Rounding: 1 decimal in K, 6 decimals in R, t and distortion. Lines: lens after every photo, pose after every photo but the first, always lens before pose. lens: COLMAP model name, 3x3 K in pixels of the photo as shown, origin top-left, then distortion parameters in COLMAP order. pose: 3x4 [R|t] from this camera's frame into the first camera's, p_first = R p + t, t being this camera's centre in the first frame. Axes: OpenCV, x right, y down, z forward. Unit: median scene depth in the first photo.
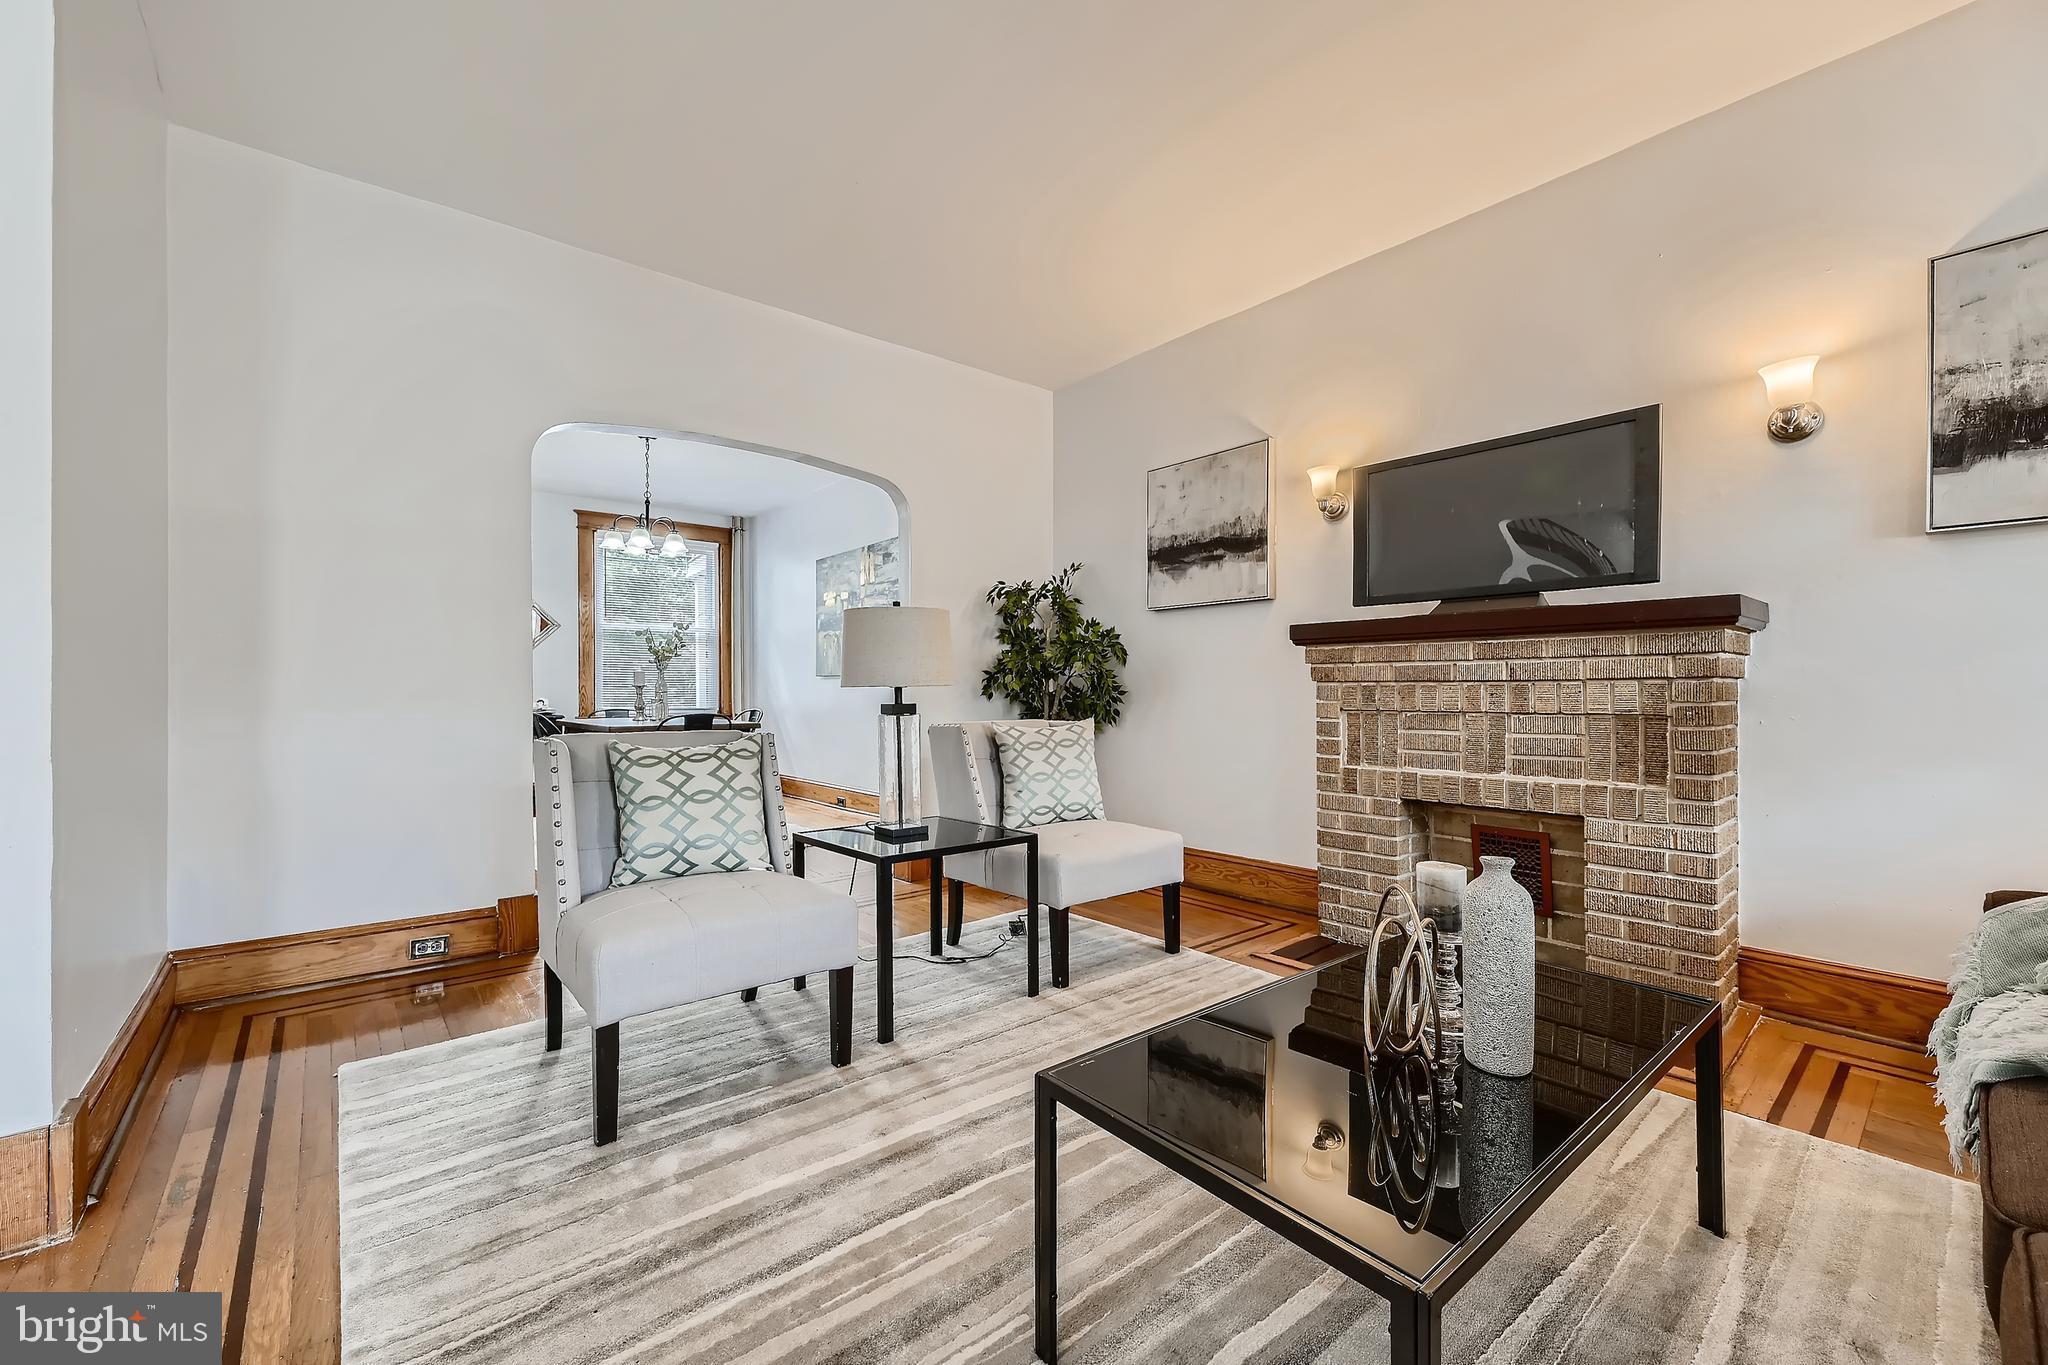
lens RADIAL K [[822.8, 0, 1027.5], [0, 822.8, 695.0], [0, 0, 1]] dist [0.001147, 0.000154]
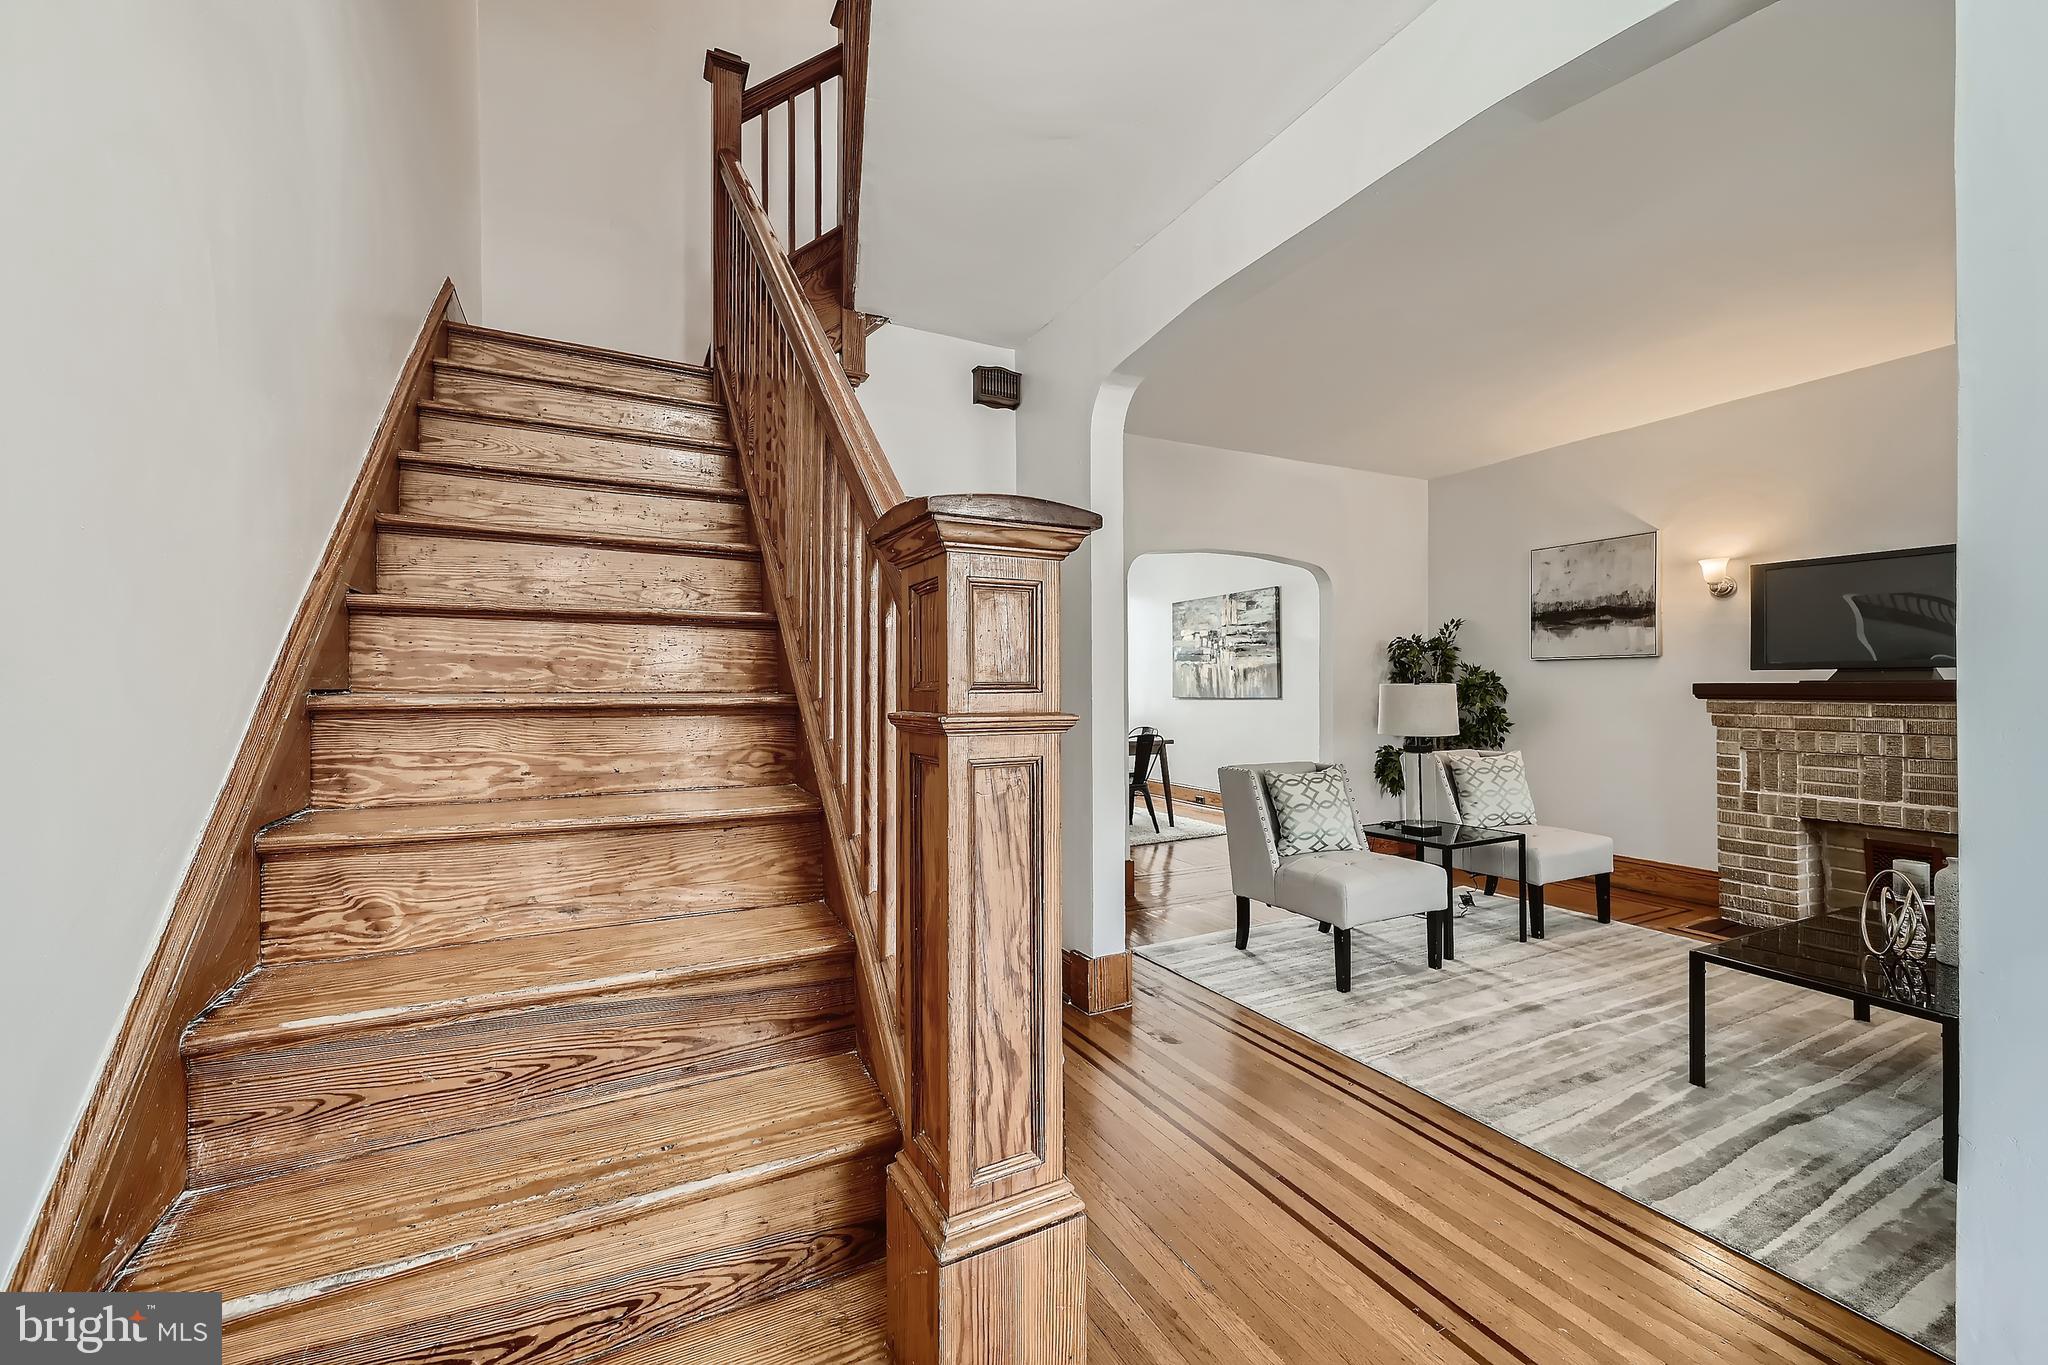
lens RADIAL K [[819.9, 0, 1016.5], [0, 819.9, 687.6], [0, 0, 1]] dist [0.001296, 0.000159]
pose [[0.974369, -0.002724, -0.224940, -0.458982], [0.002820, 0.999996, 0.000108, -0.083636], [0.224939, -0.000739, 0.974373, -0.550665]]
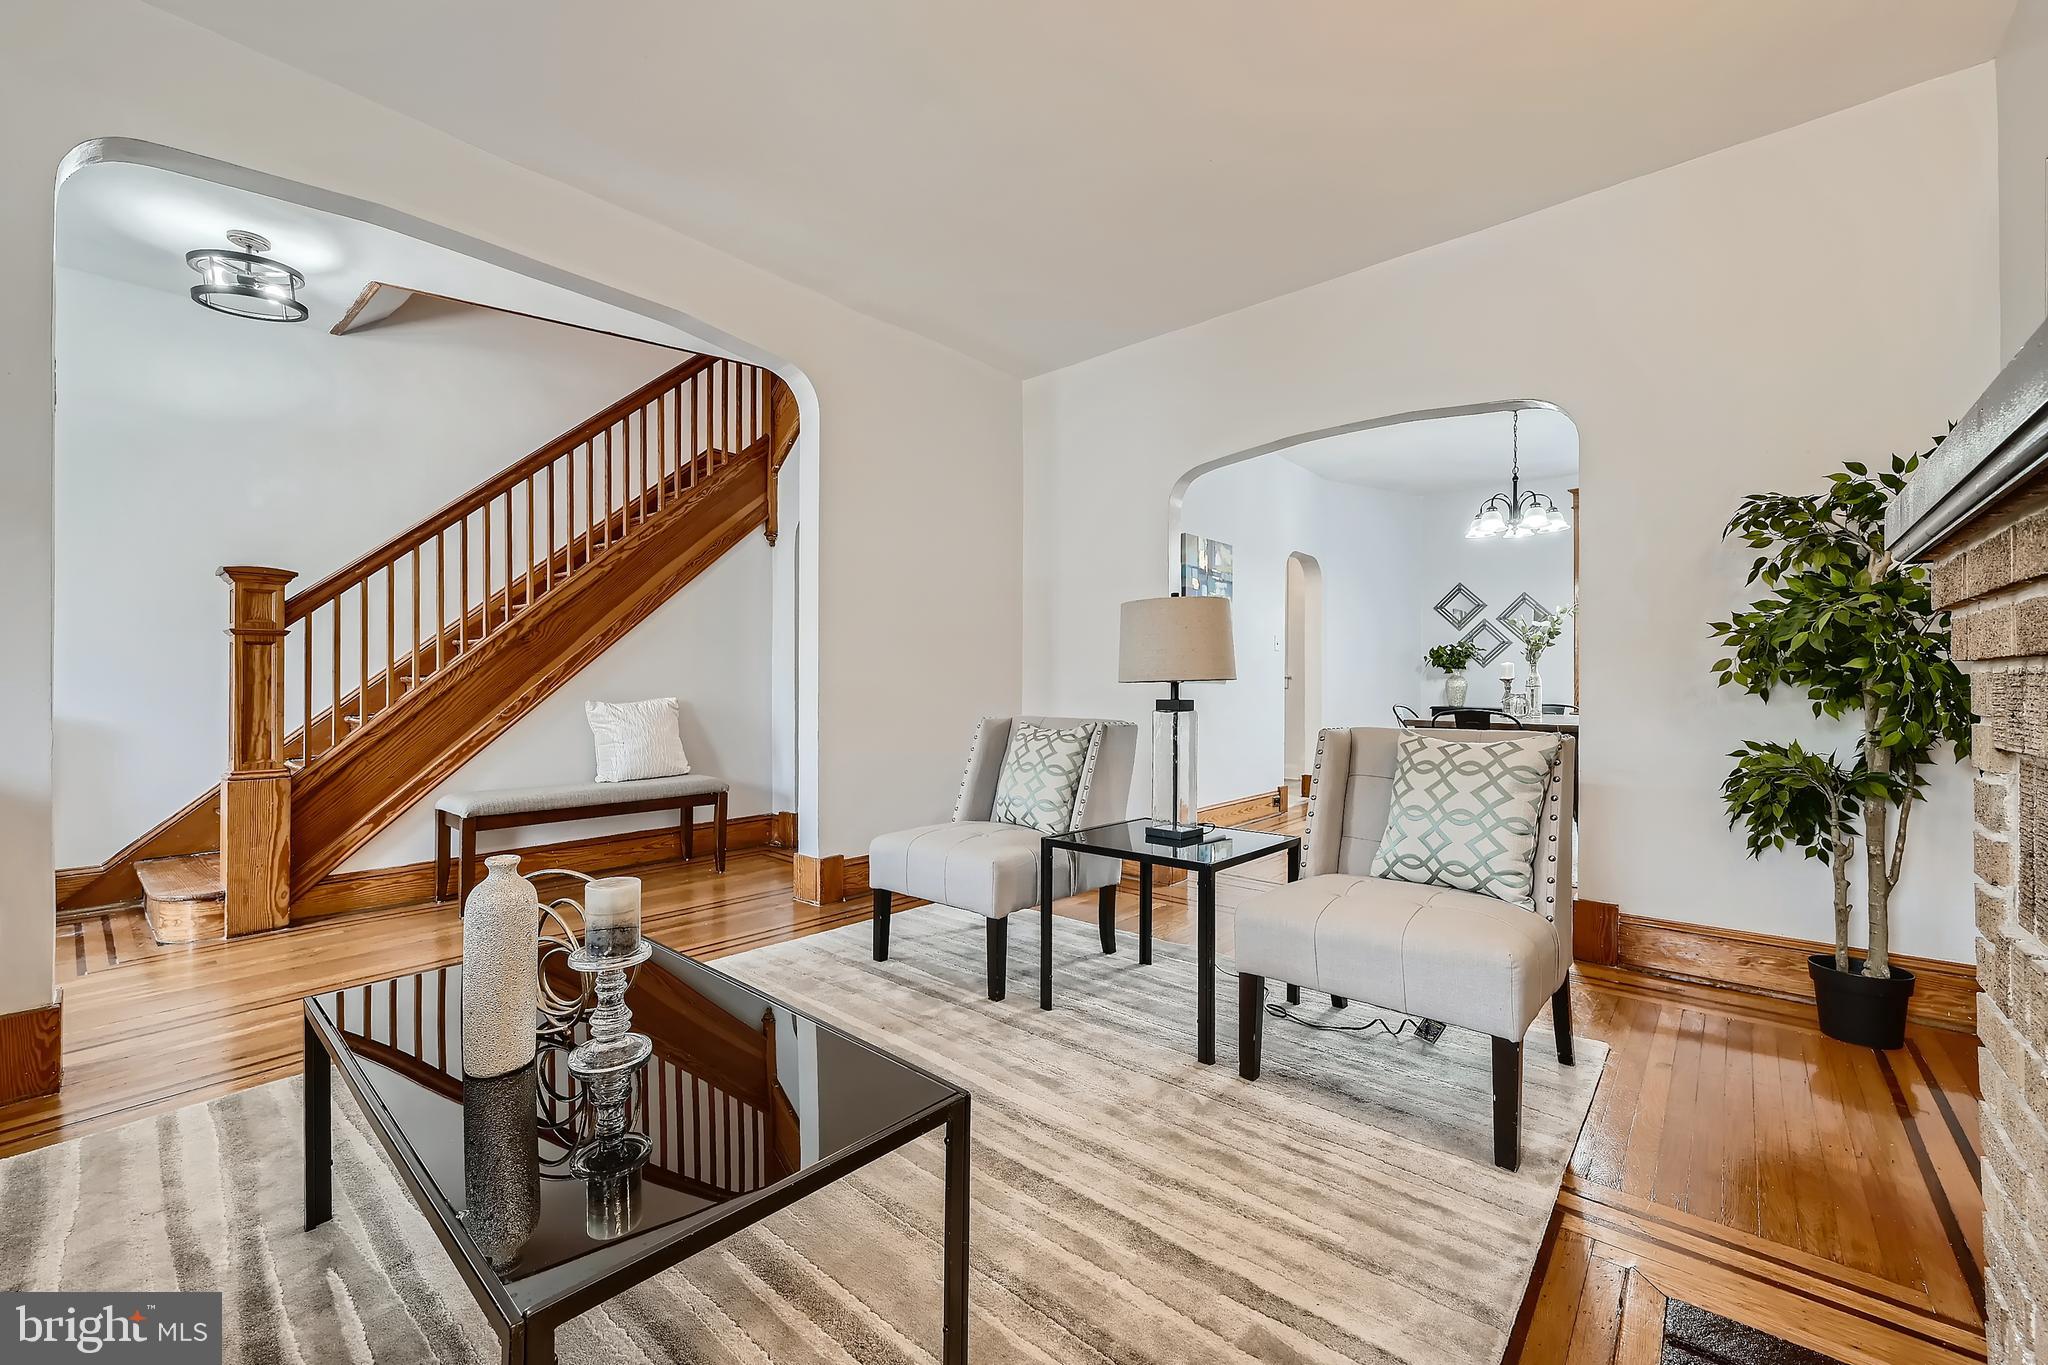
lens RADIAL K [[819.9, 0, 1016.5], [0, 819.9, 687.6], [0, 0, 1]] dist [0.001296, 0.000159]
pose [[0.143830, 0.003295, -0.989597, 0.646484], [-0.004206, 0.999987, 0.002719, -0.004458], [0.989593, 0.003771, 0.143842, 0.578349]]
